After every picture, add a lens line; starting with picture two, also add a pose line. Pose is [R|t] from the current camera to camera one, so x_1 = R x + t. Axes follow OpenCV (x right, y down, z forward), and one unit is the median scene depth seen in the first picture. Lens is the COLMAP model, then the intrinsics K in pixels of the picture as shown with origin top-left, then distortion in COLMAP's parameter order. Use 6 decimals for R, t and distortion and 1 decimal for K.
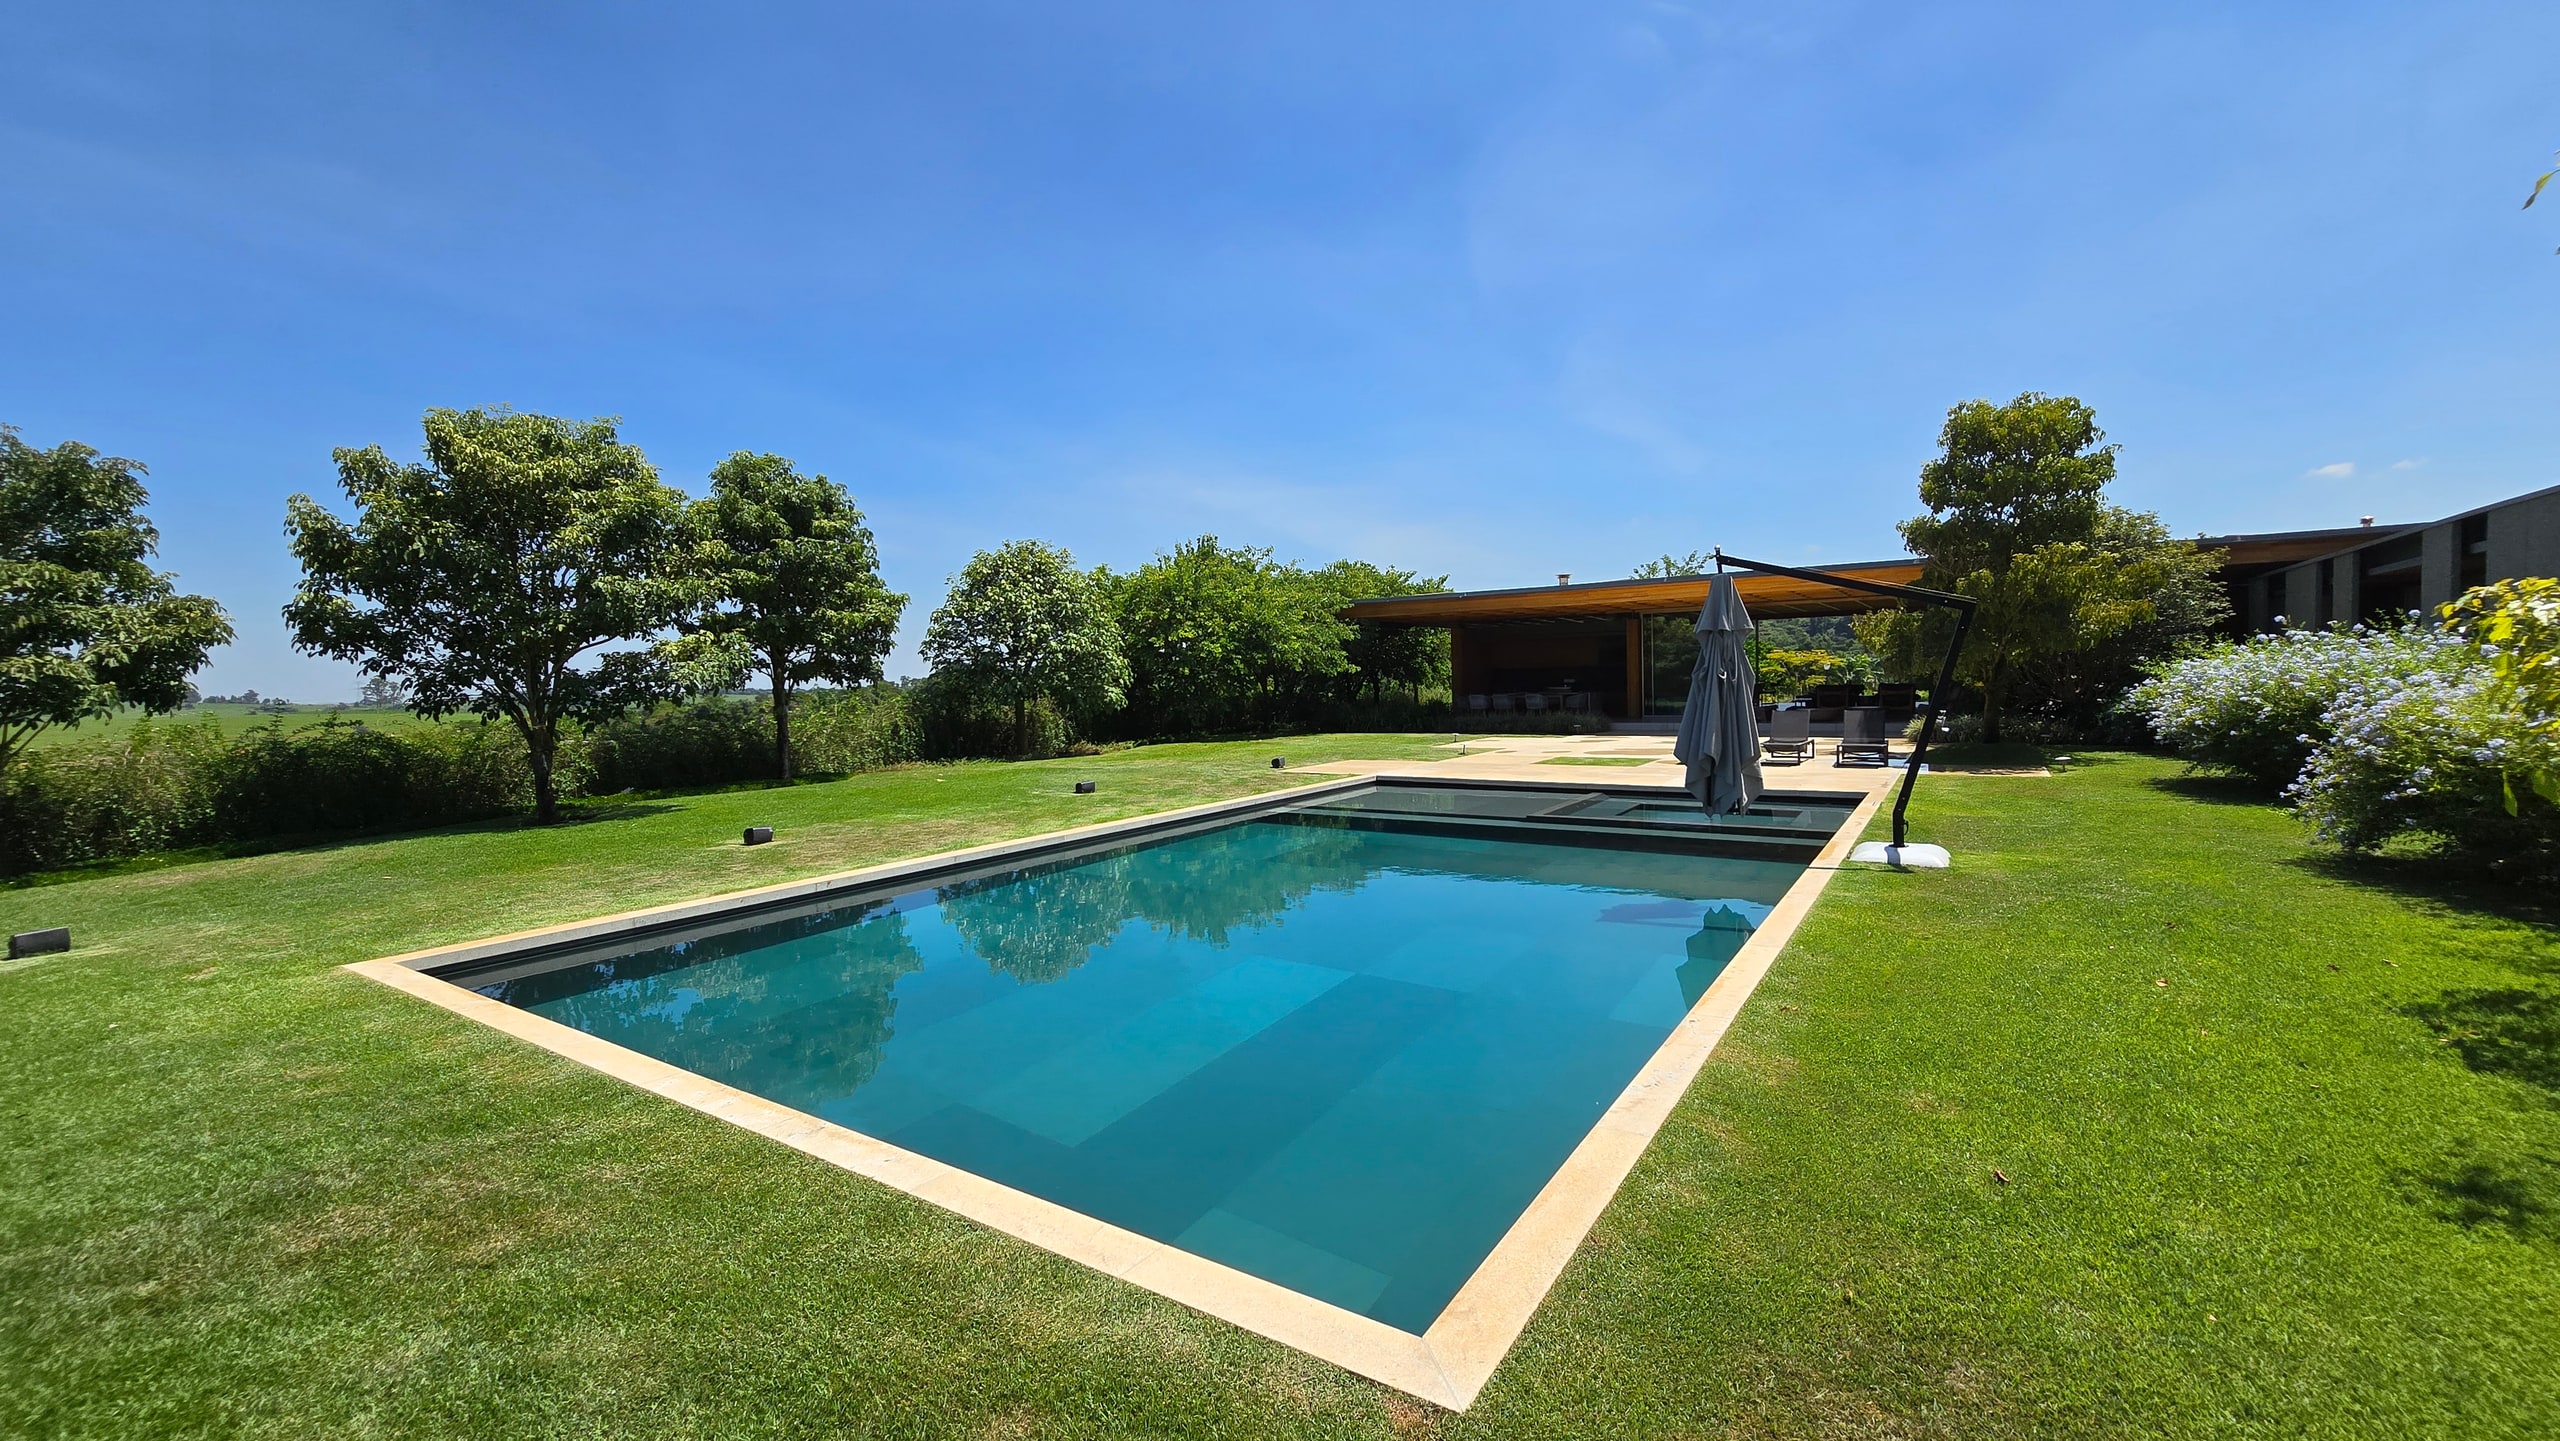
lens RADIAL K [[1043.8, 0, 1280.0], [0, 1043.8, 720.5], [0, 0, 1]] dist [0.001981, -0.000063]
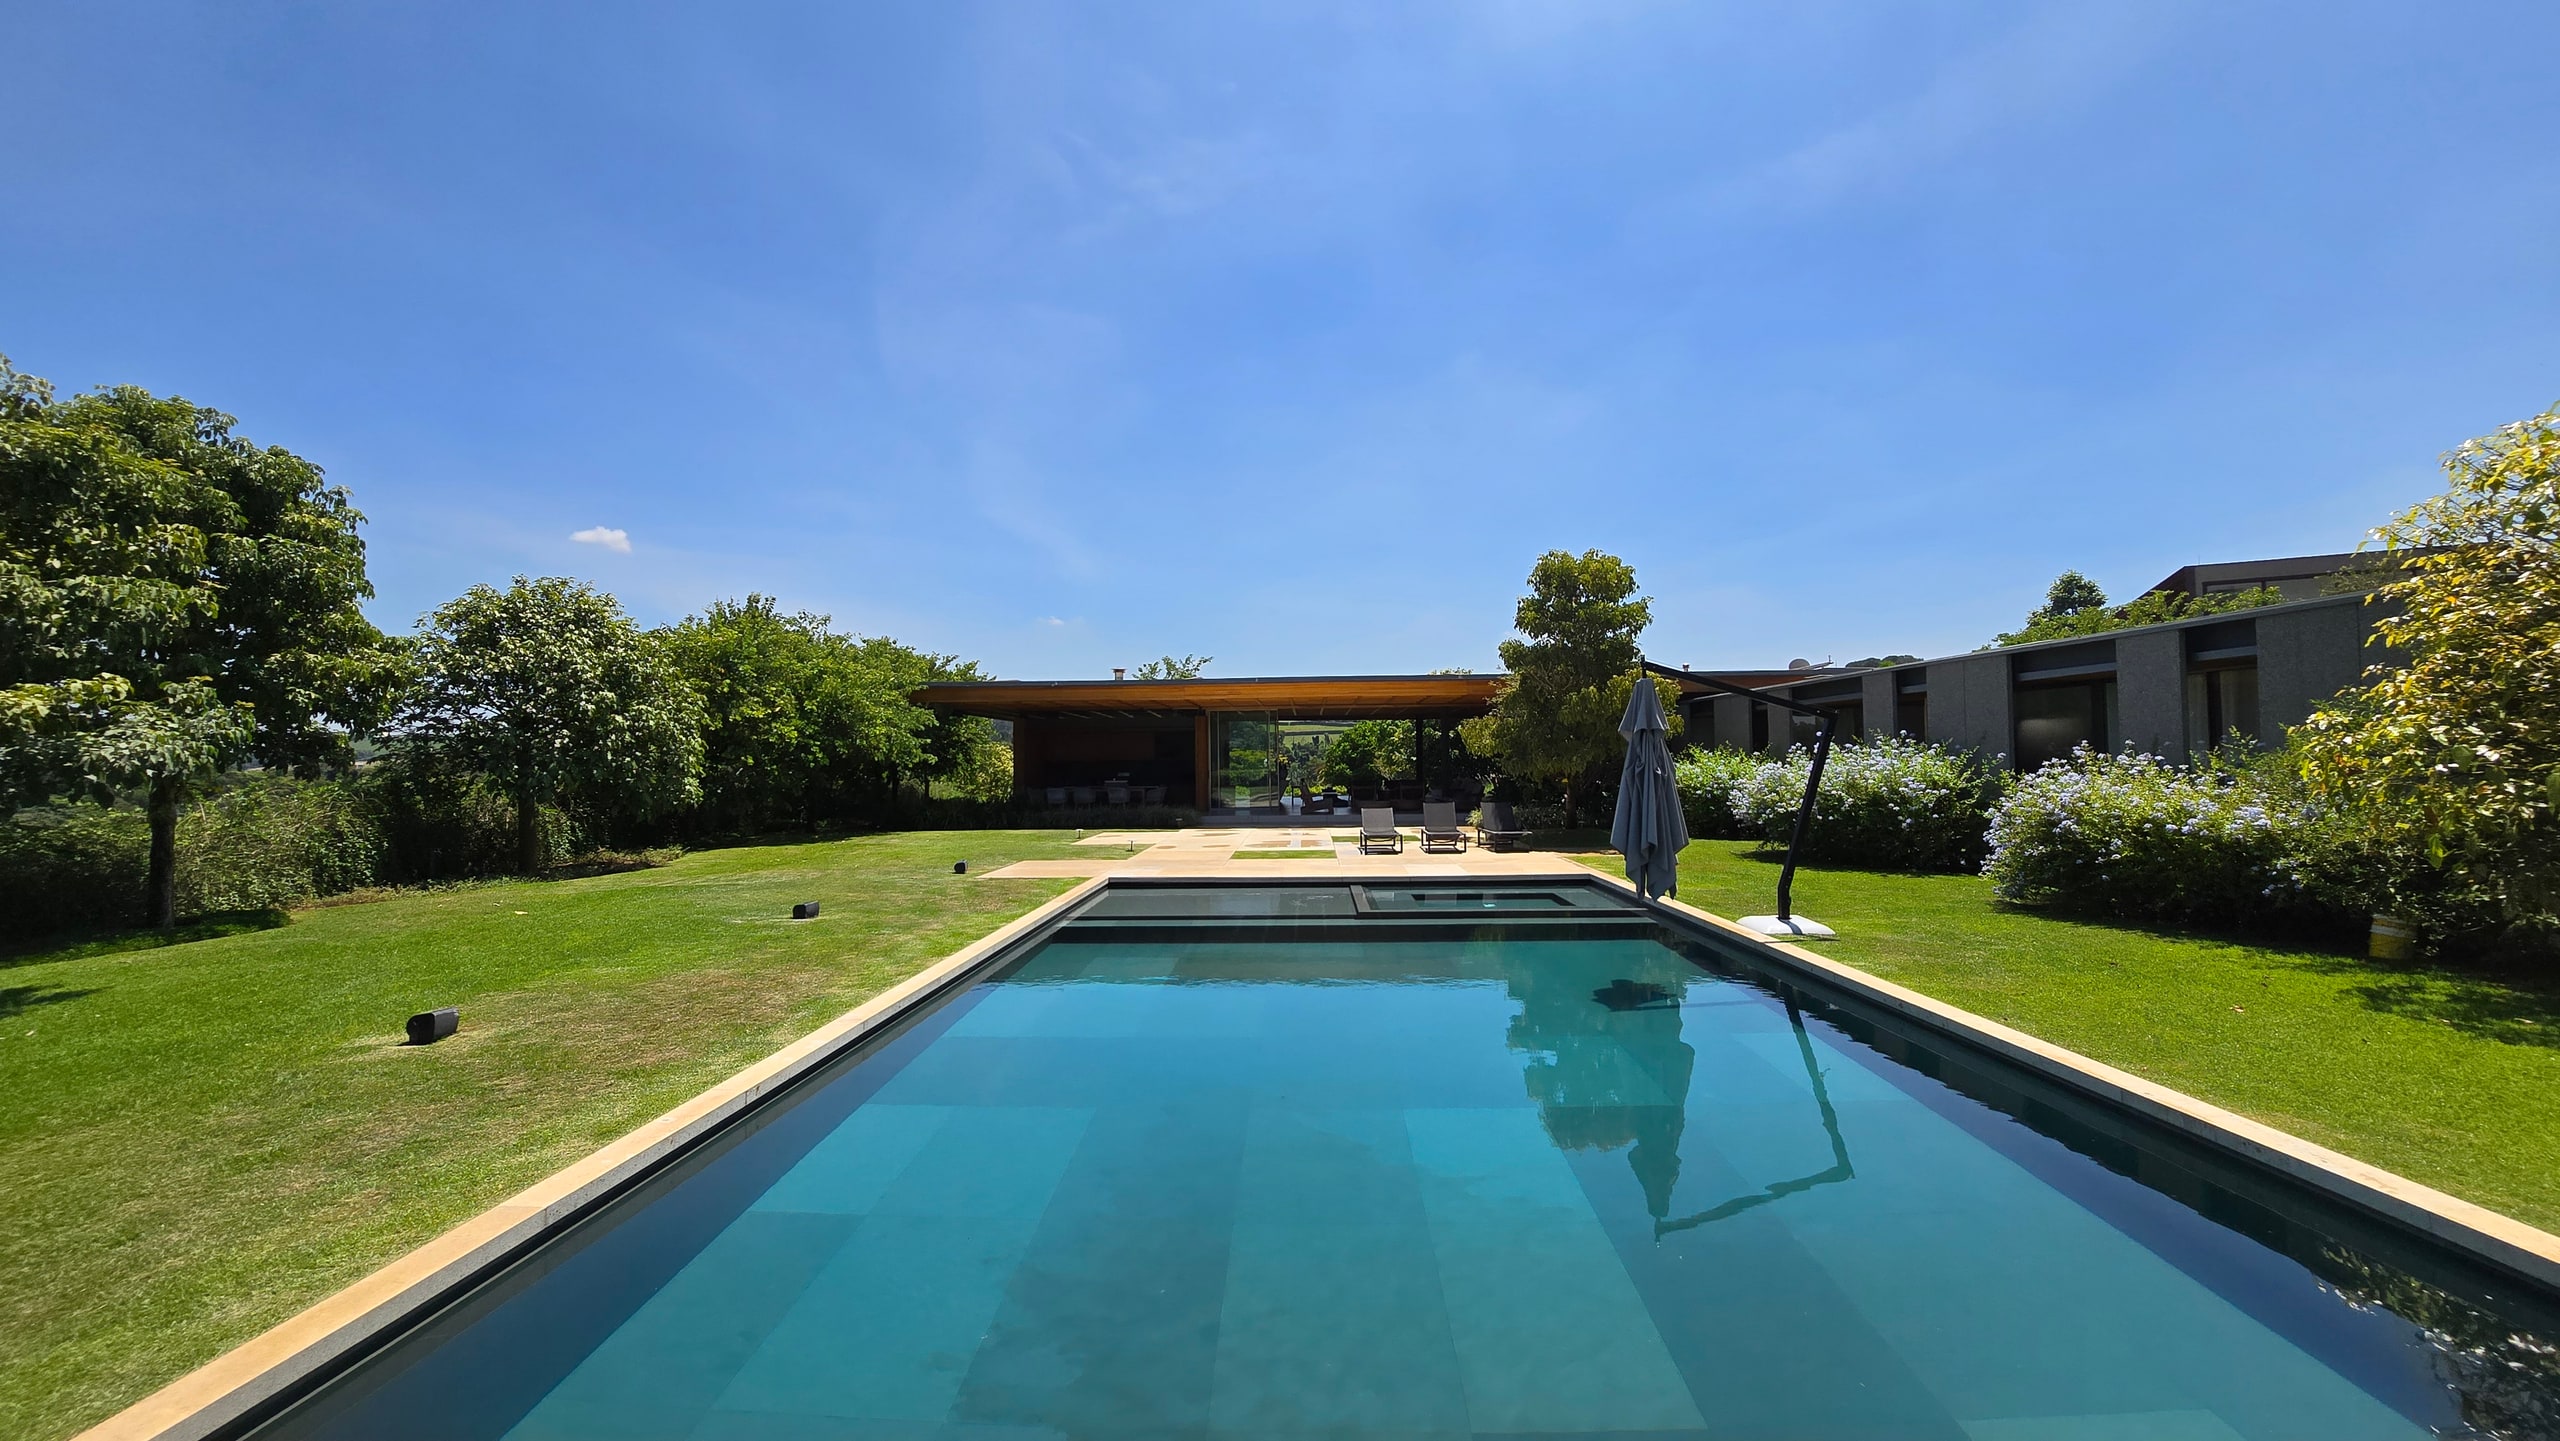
lens RADIAL K [[1043.8, 0, 1280.0], [0, 1043.8, 720.5], [0, 0, 1]] dist [0.001981, -0.000063]
pose [[0.847234, 0.036204, 0.529984, -0.234192], [0.011354, 0.996213, -0.086202, -0.002781], [-0.531098, 0.079051, 0.843615, 0.133578]]
